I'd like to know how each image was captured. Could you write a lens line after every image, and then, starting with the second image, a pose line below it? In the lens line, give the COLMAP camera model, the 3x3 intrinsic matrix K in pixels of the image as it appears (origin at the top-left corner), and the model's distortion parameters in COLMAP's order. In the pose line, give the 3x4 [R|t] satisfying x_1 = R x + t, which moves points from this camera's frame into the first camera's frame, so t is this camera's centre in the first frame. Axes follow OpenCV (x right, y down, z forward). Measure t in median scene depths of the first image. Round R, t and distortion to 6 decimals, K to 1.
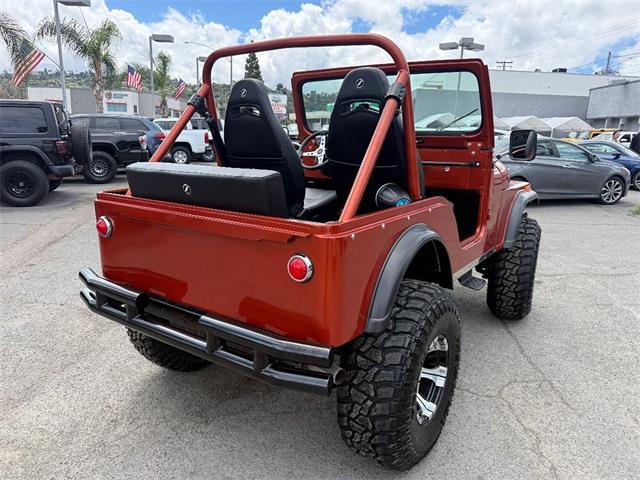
lens RADIAL K [[505.7, 0, 311.9], [0, 505.7, 259.1], [0, 0, 1]] dist [-0.004223, -0.004421]
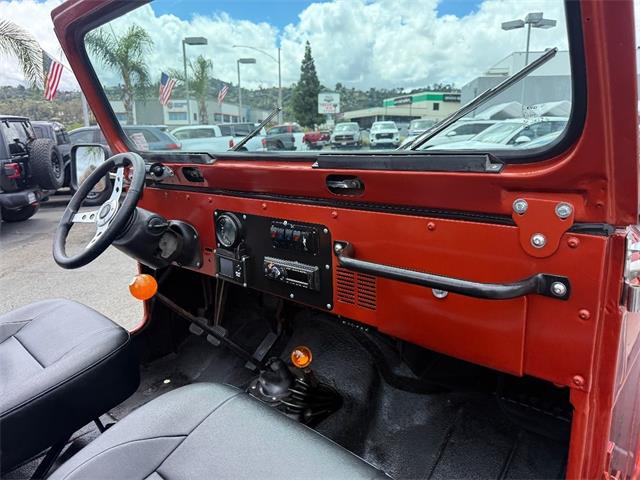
lens RADIAL K [[469.2, 0, 324.6], [0, 469.2, 242.5], [0, 0, 1]] dist [0.002597, -0.004611]
pose [[0.990534, -0.020909, -0.135668, 0.052166], [0.019443, 0.999738, -0.012117, -0.043674], [0.135886, 0.009365, 0.990680, 0.160341]]
